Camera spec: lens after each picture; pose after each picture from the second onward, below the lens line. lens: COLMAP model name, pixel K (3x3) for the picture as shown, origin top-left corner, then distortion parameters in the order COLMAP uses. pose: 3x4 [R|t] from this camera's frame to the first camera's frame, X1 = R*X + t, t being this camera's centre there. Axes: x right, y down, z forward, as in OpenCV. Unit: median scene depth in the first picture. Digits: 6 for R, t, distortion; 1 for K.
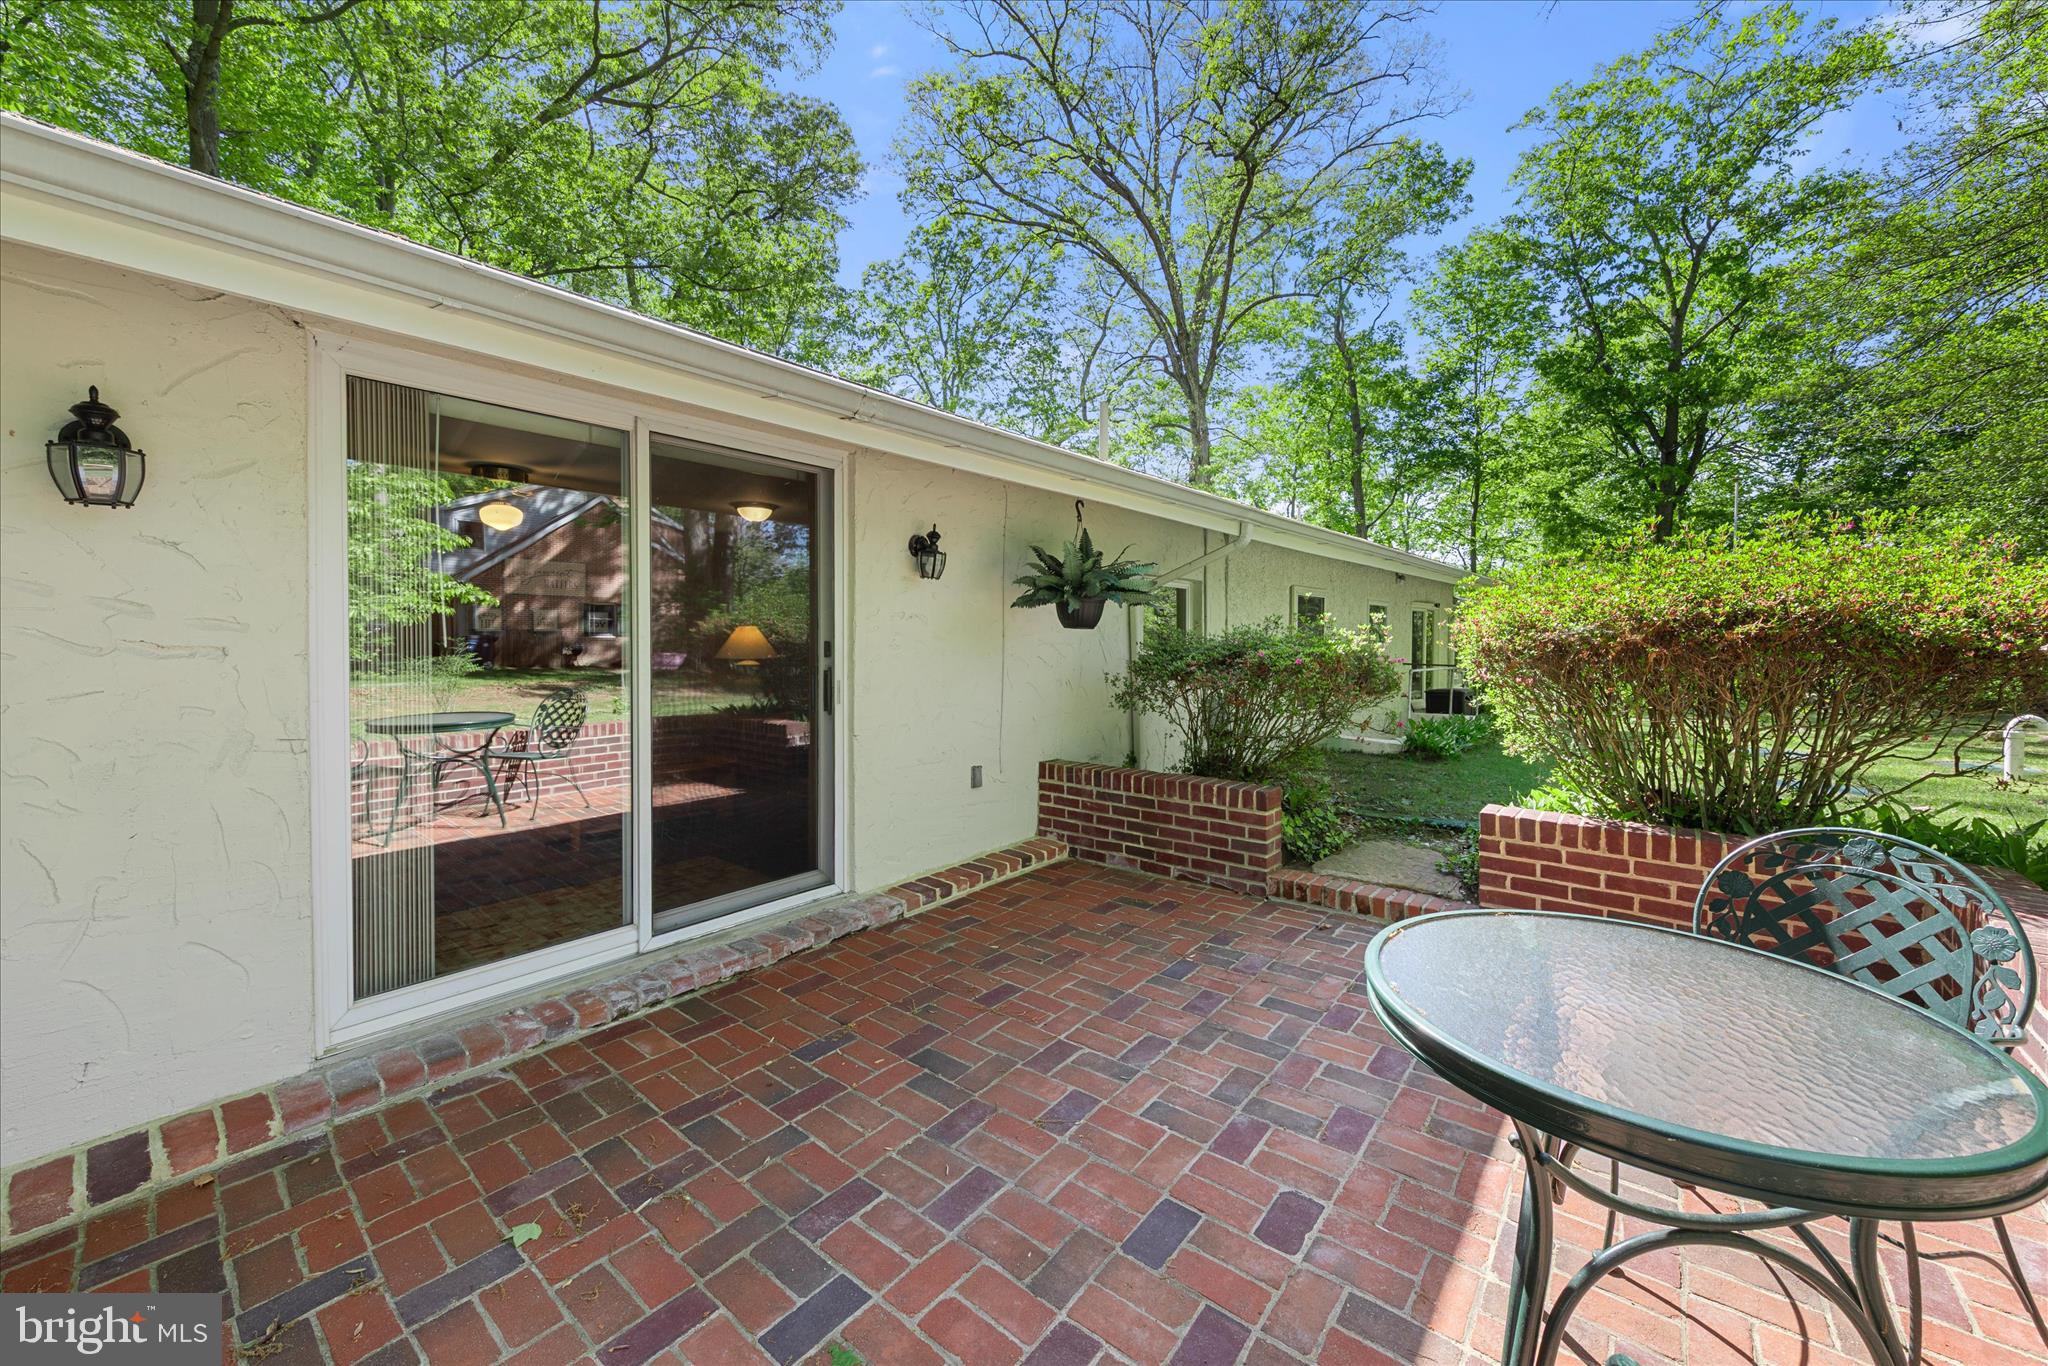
lens RADIAL K [[780.2, 0, 1046.7], [0, 780.2, 644.2], [0, 0, 1]] dist [0.007265, 0.000151]
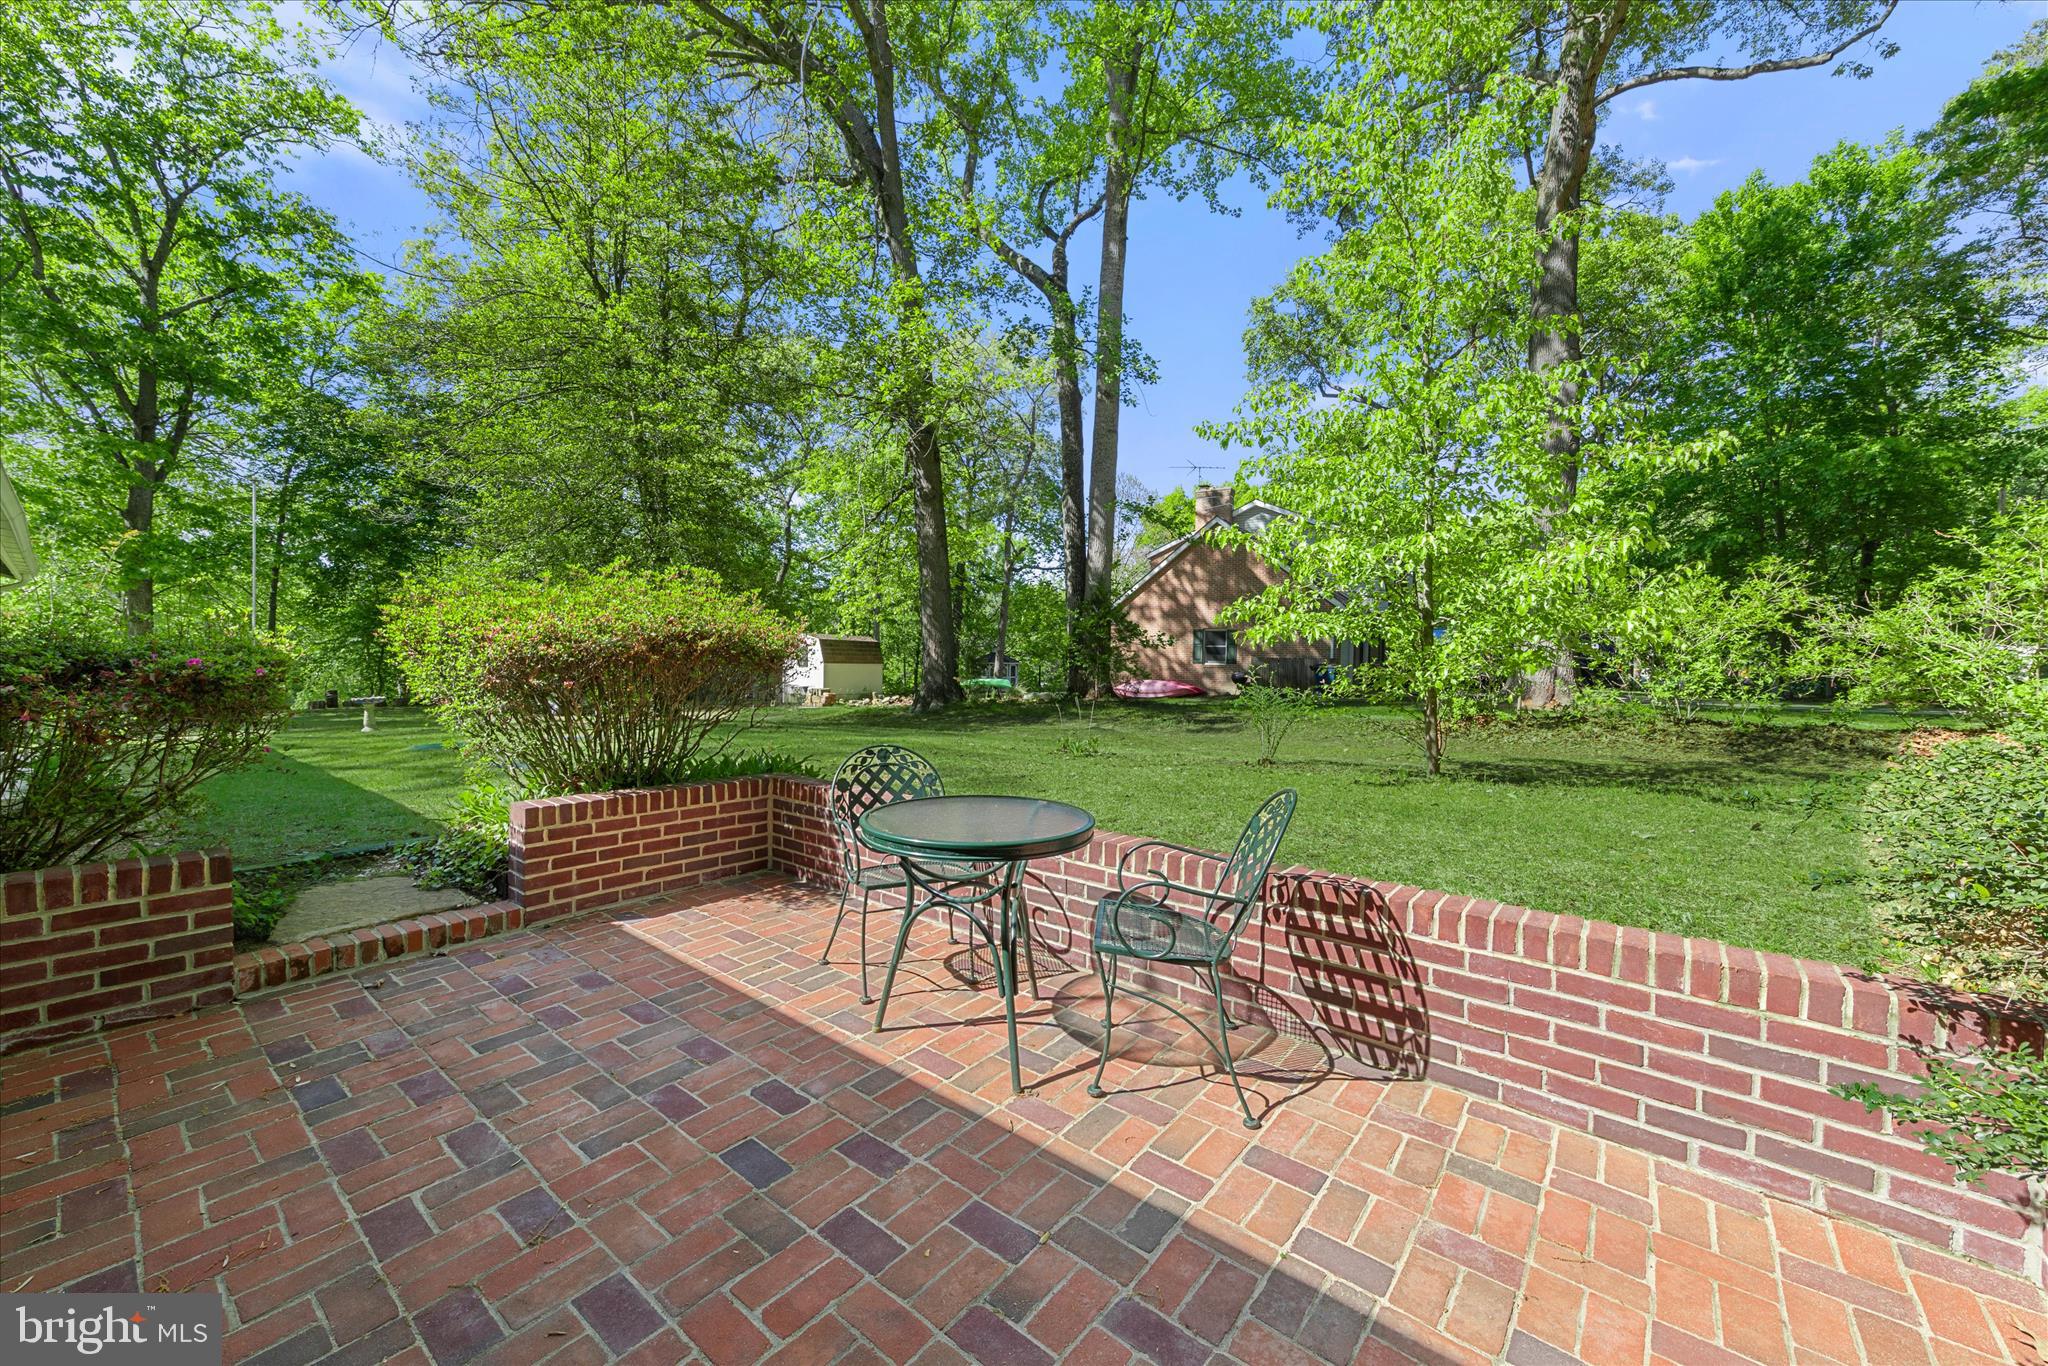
lens RADIAL K [[780.2, 0, 1020.6], [0, 780.2, 678.4], [0, 0, 1]] dist [0.007265, 0.000151]
pose [[0.006229, -0.025268, 0.999661, -0.436614], [-0.006951, 0.999655, 0.025311, 0.004231], [-0.999956, -0.007106, 0.006051, 0.272464]]
